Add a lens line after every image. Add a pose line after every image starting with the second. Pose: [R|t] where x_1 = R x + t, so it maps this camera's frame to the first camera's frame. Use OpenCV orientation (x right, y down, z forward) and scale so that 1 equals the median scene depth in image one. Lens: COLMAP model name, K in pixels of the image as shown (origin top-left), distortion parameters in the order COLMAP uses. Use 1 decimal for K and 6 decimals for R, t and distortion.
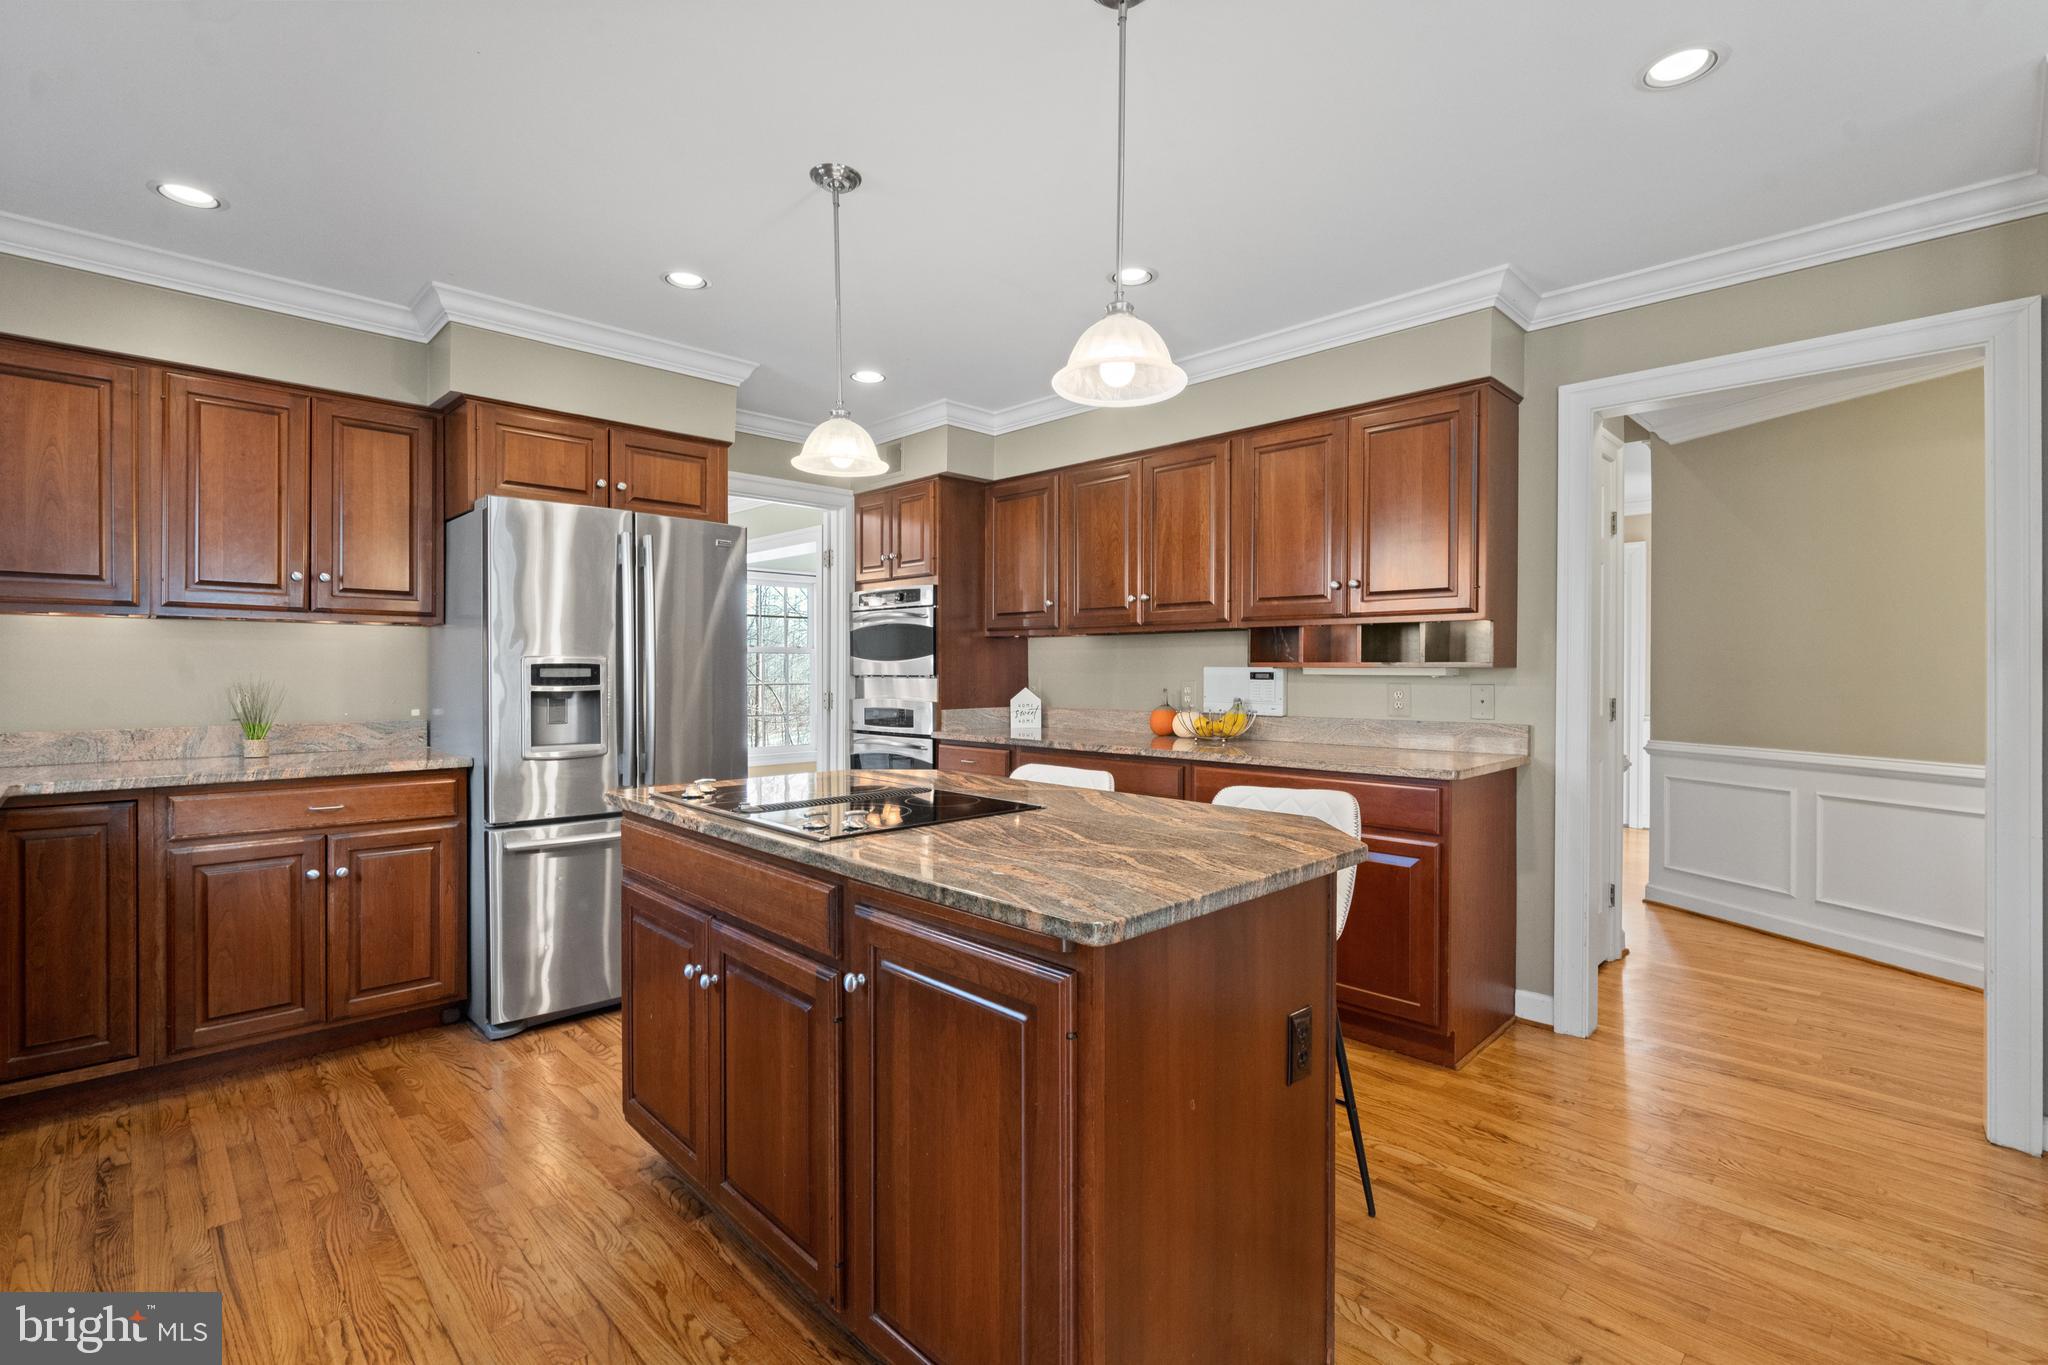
lens RADIAL K [[937.6, 0, 1040.6], [0, 937.6, 672.8], [0, 0, 1]] dist [-0.003605, 0.001762]
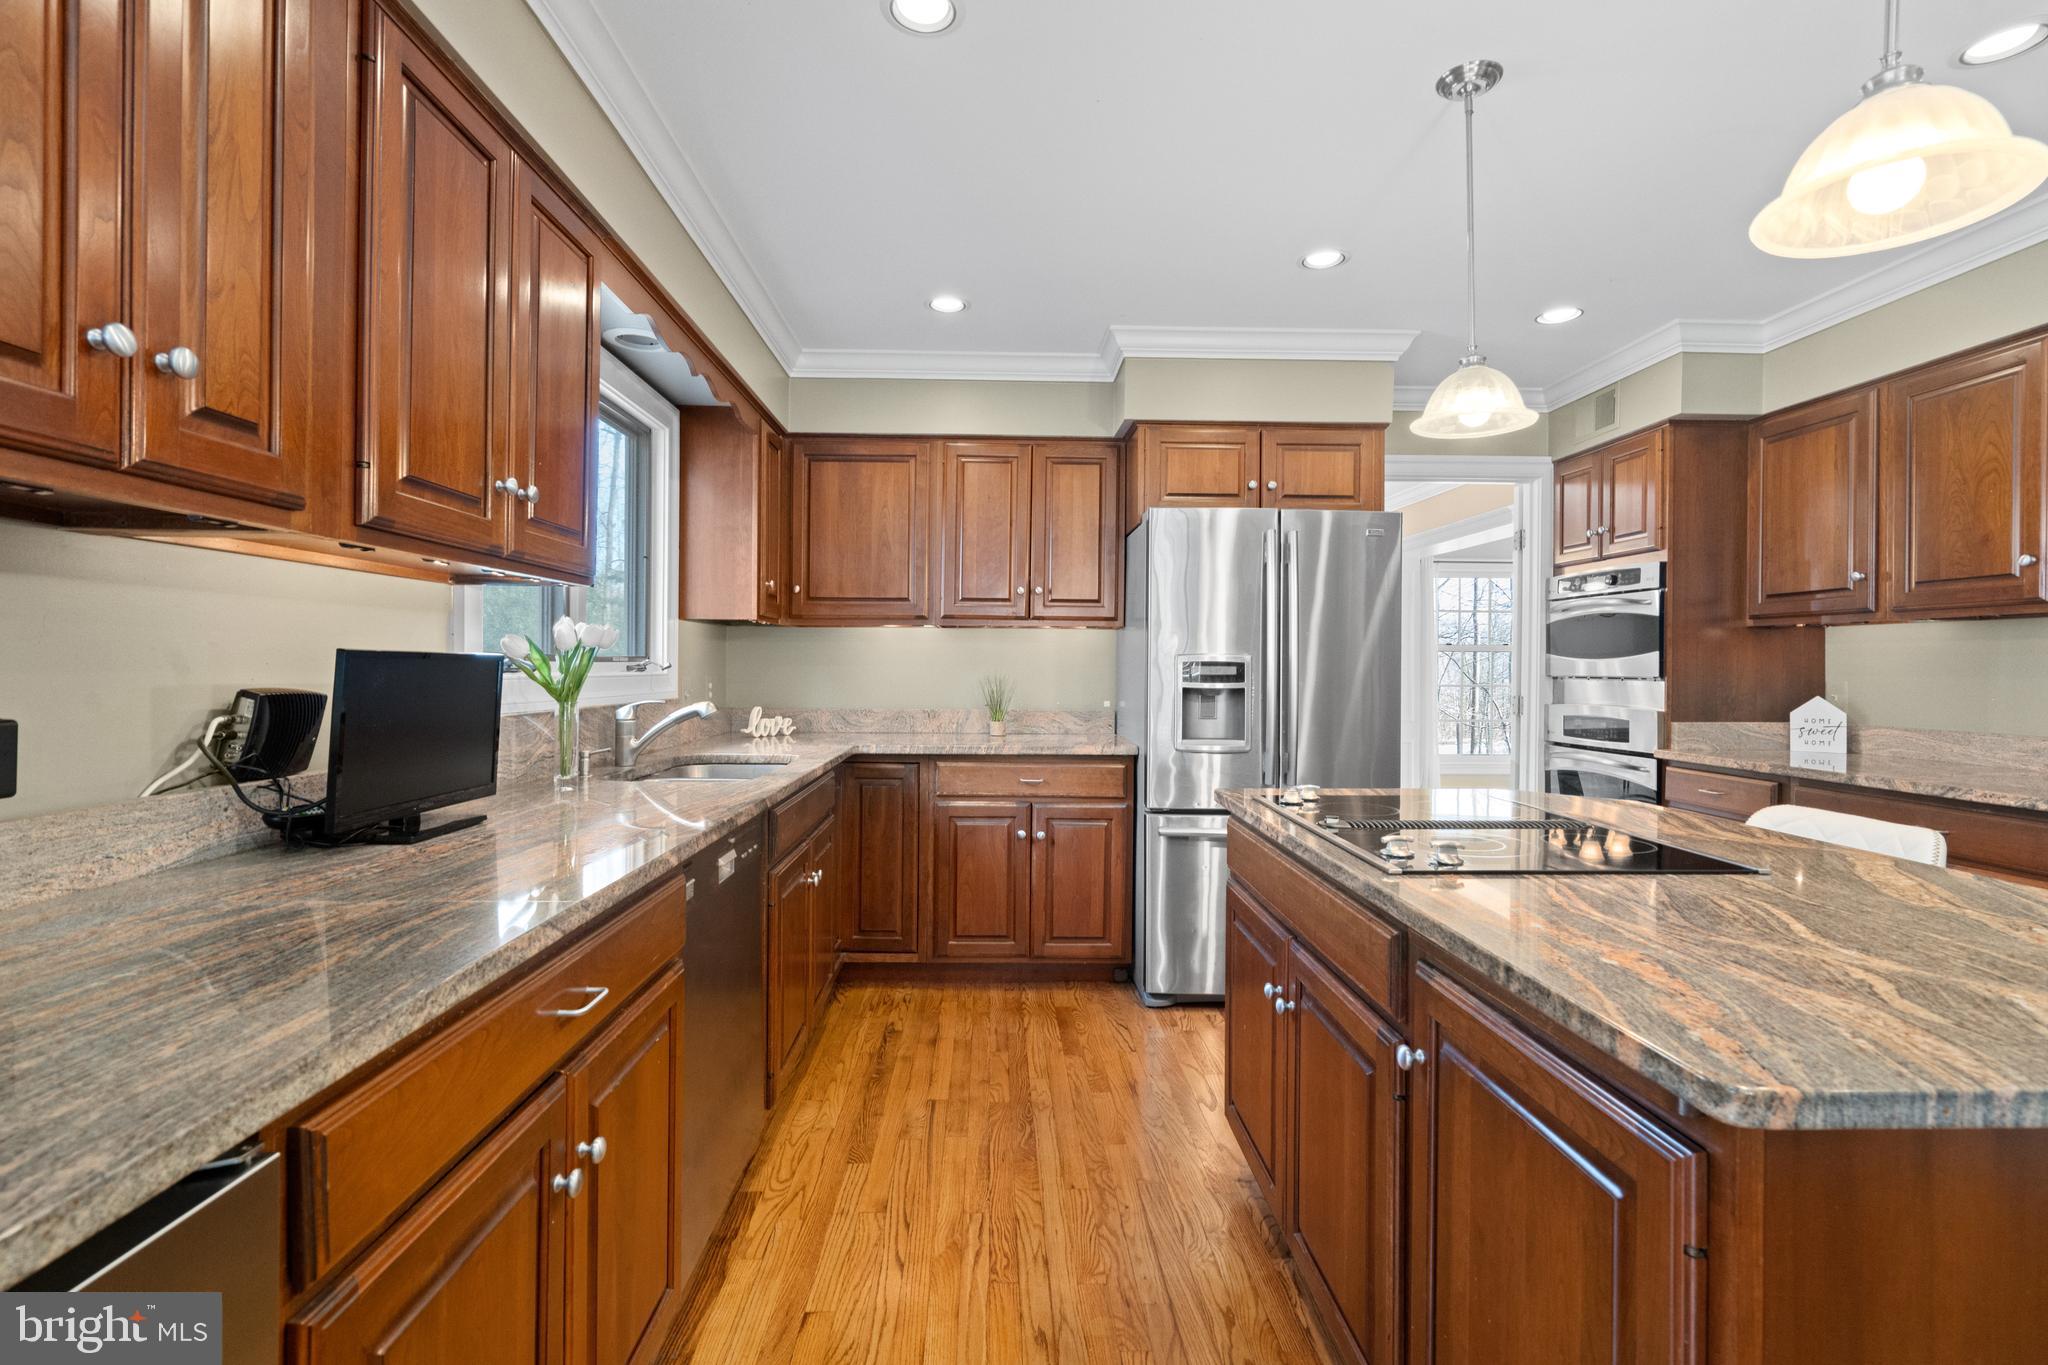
lens RADIAL K [[937.6, 0, 1019.1], [0, 937.6, 668.7], [0, 0, 1]] dist [-0.003605, 0.001762]
pose [[0.721396, 0.005225, -0.692503, 0.069133], [-0.008343, 0.999965, -0.001146, 0.000961], [0.692473, 0.006604, 0.721414, 0.116092]]
